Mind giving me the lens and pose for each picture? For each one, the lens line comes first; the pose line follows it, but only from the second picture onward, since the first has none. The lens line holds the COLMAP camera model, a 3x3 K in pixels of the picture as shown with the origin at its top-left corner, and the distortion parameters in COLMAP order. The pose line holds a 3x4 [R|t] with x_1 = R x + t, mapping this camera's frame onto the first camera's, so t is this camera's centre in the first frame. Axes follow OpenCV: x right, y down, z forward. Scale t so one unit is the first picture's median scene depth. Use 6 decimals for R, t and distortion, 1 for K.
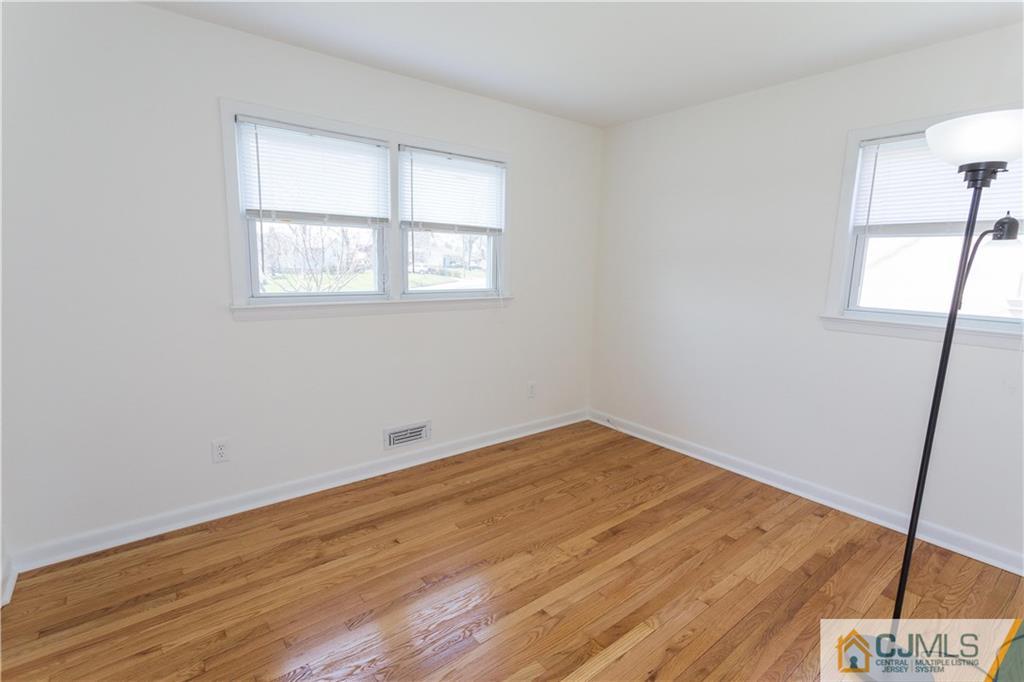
lens RADIAL K [[486.4, 0, 512.0], [0, 486.4, 341.0], [0, 0, 1]] dist [0.002201, 0.001374]
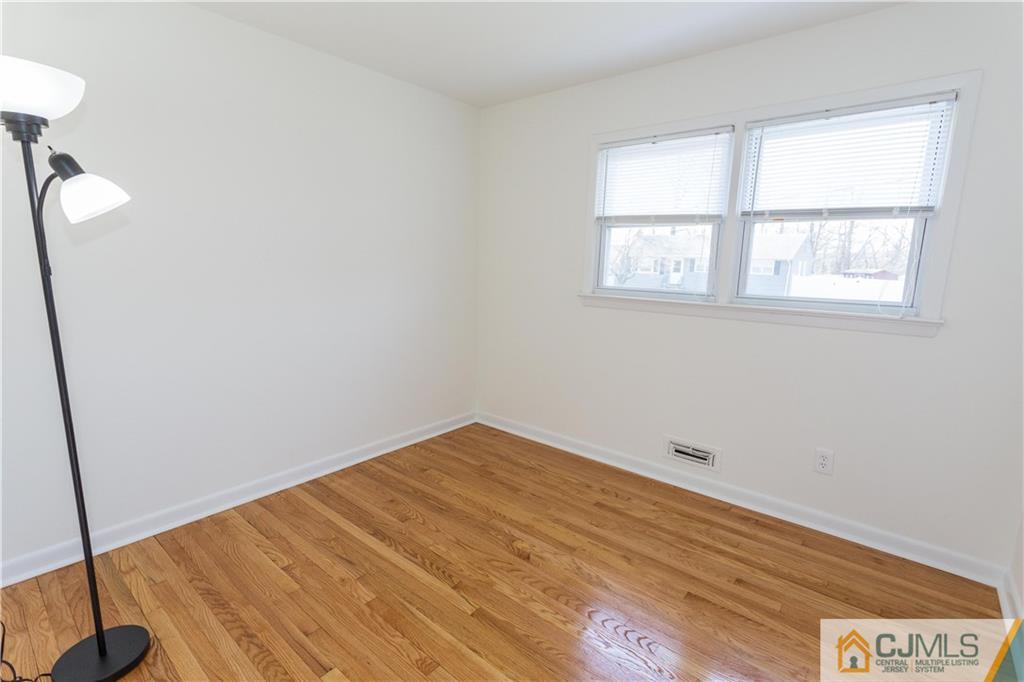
lens RADIAL K [[488.4, 0, 509.4], [0, 488.4, 335.9], [0, 0, 1]] dist [-0.002352, -0.000312]
pose [[0.188501, 0.141507, -0.971825, 0.561612], [-0.173693, 0.978768, 0.108828, -0.057259], [0.966591, 0.148285, 0.209078, 0.462324]]
